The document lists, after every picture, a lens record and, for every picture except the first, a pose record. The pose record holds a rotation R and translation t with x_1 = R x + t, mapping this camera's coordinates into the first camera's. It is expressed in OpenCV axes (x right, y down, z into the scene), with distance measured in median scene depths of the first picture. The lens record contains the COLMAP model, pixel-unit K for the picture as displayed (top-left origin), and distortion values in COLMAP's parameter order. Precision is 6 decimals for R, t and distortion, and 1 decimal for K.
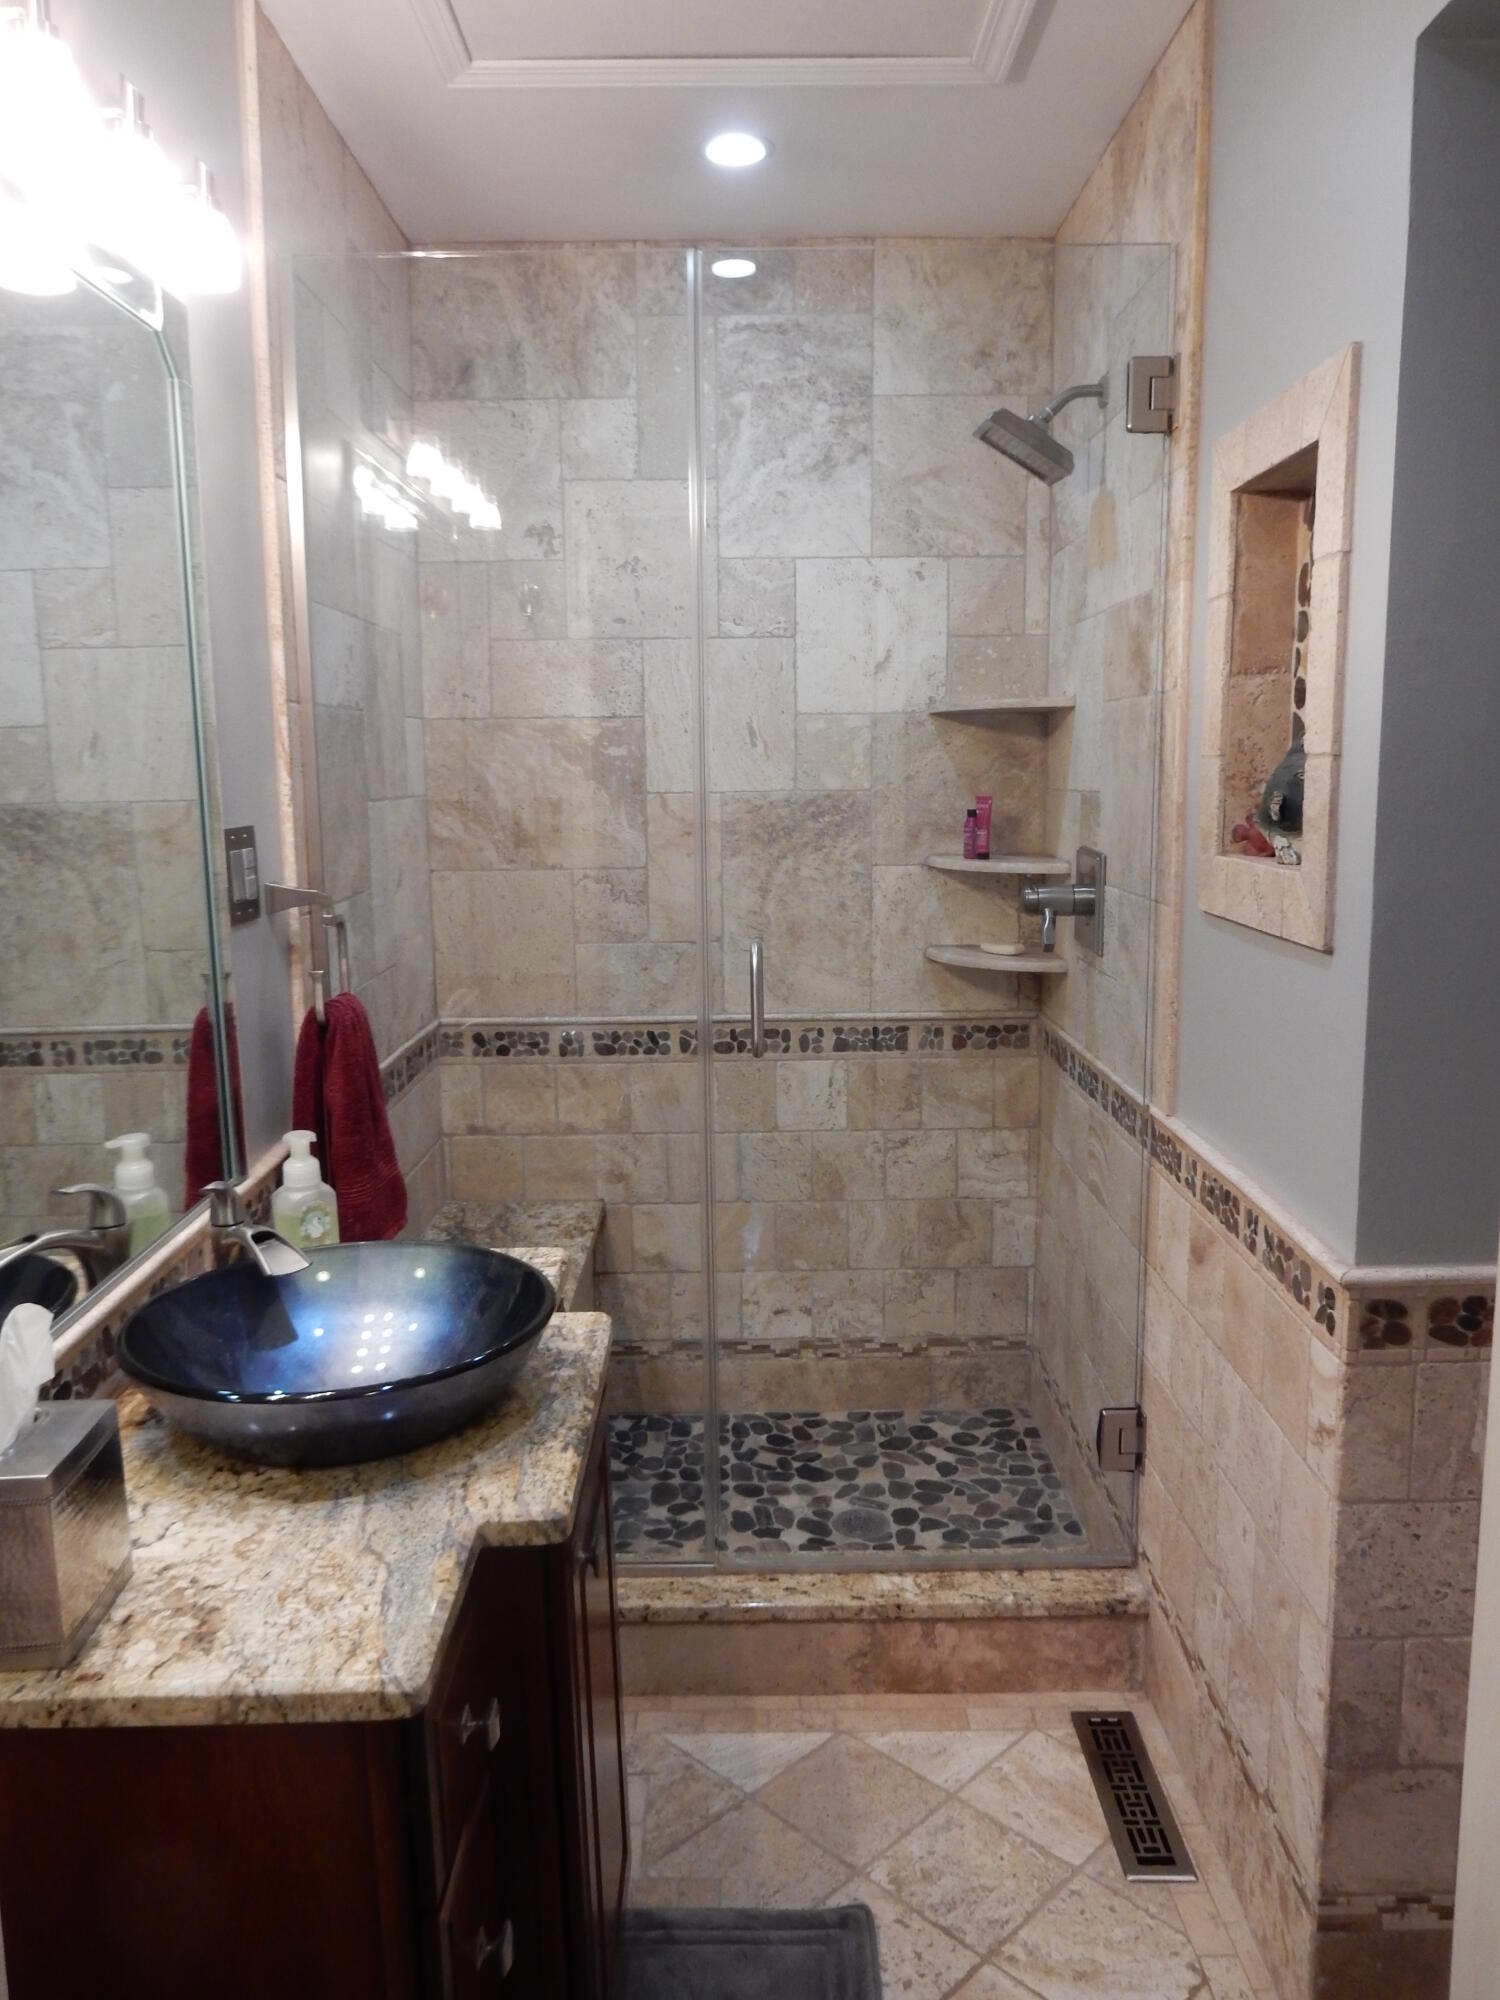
lens RADIAL K [[1482.1, 0, 749.4], [0, 1482.1, 1030.4], [0, 0, 1]] dist [-0.003006, 0.002273]
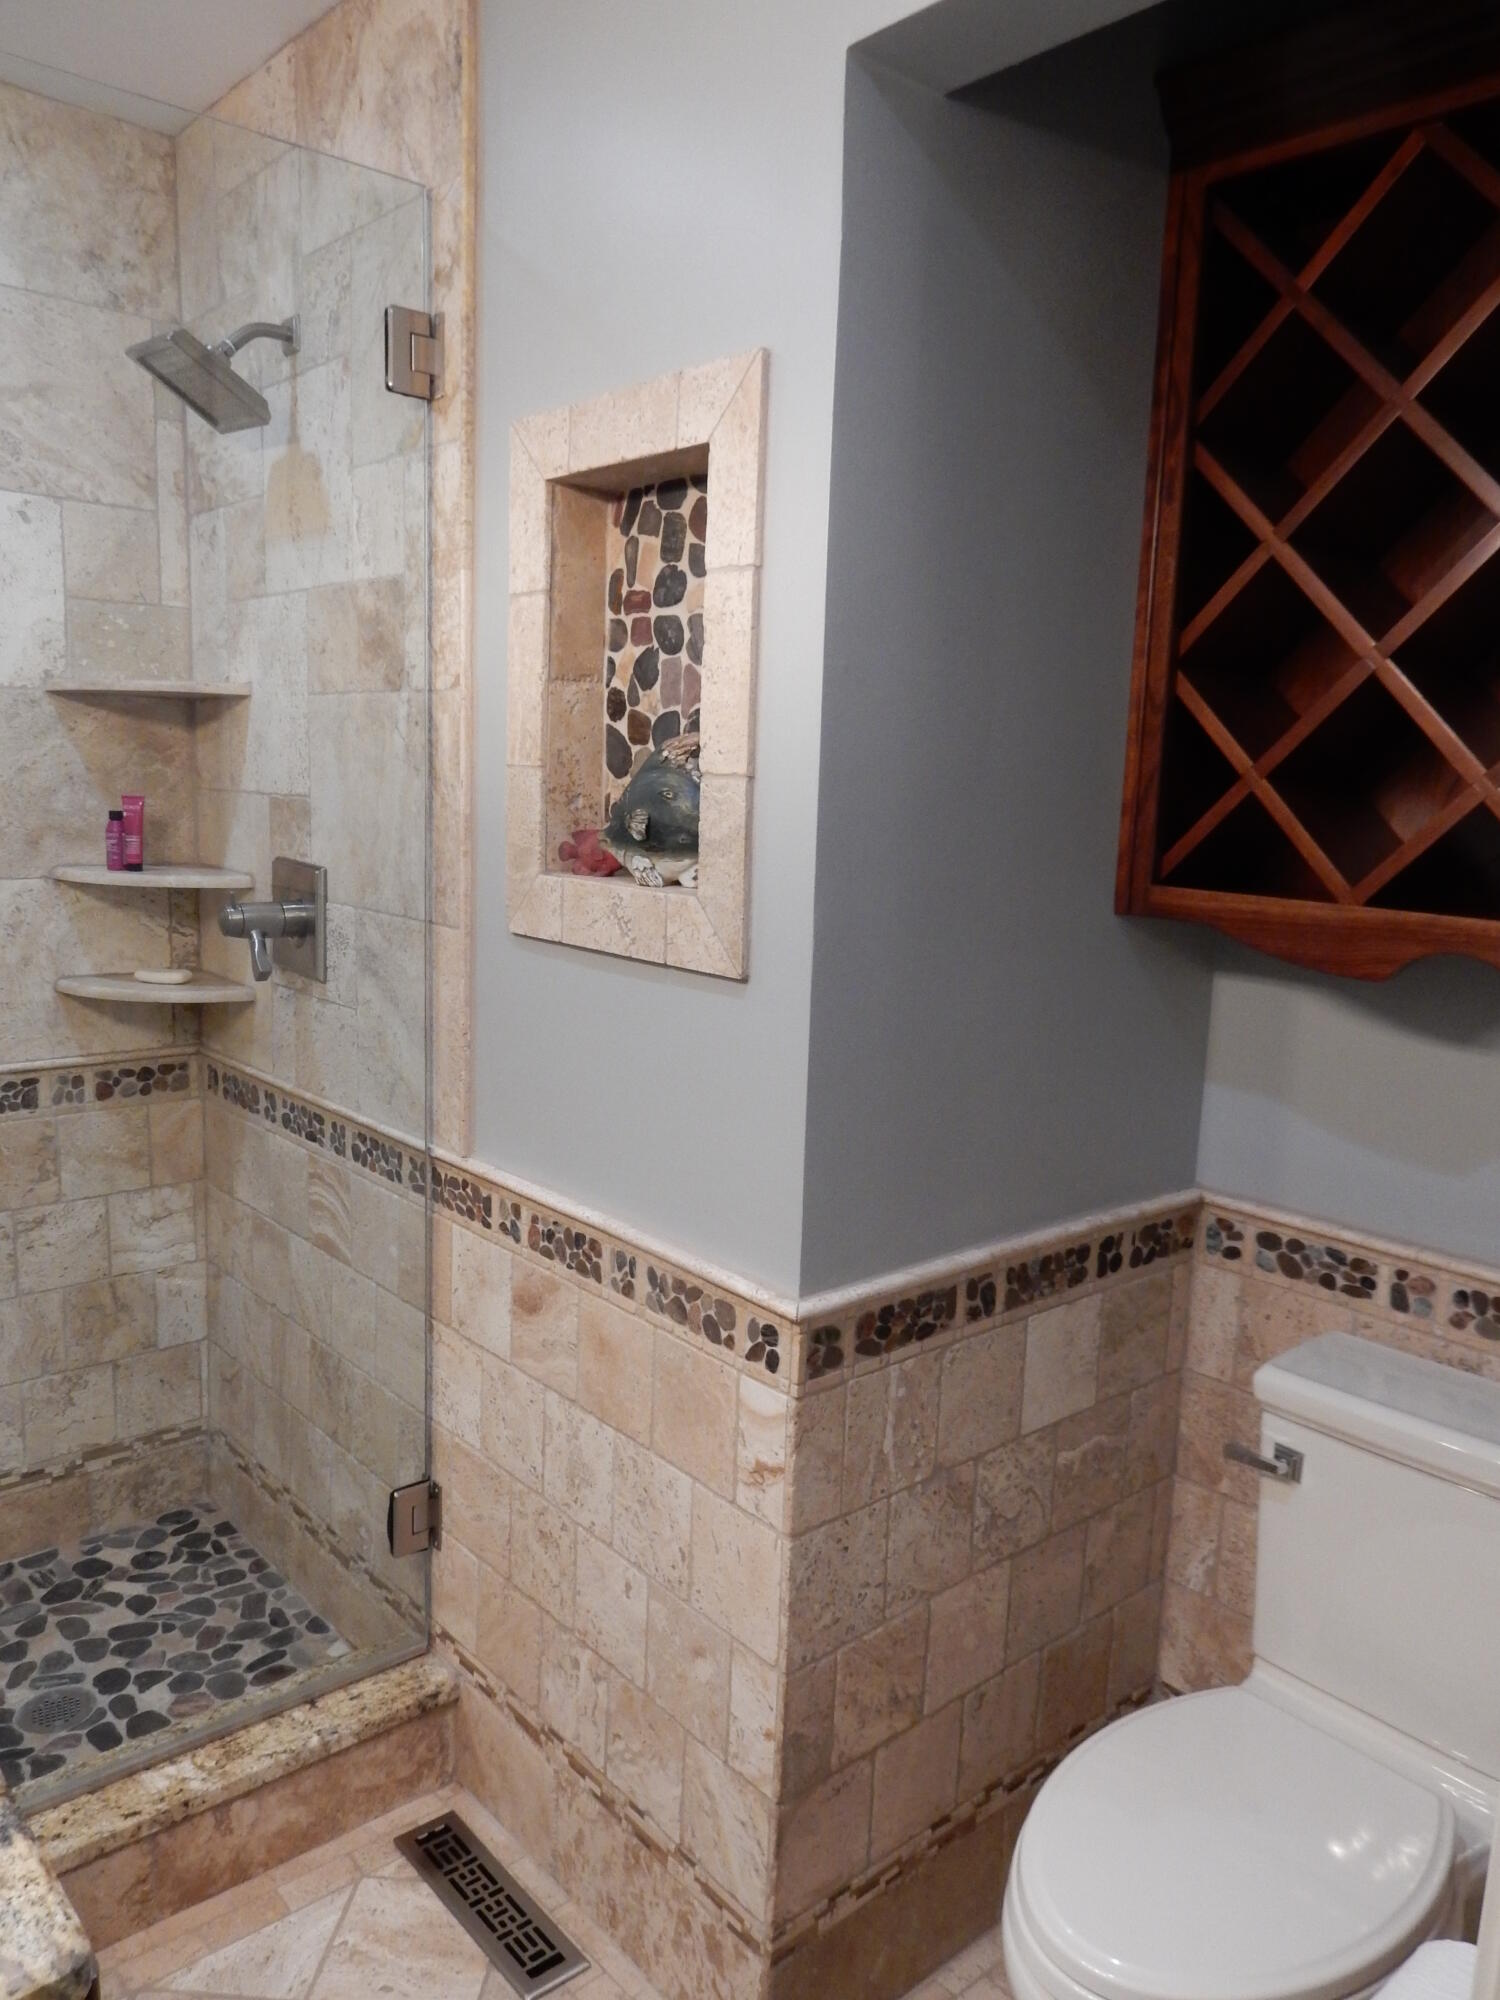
lens RADIAL K [[1482.1, 0, 749.4], [0, 1482.1, 1030.4], [0, 0, 1]] dist [-0.003006, 0.002273]
pose [[0.755530, -0.078807, 0.650357, -0.154518], [0.074286, 0.996641, 0.034469, -0.034967], [-0.650889, 0.022270, 0.758846, 0.174036]]
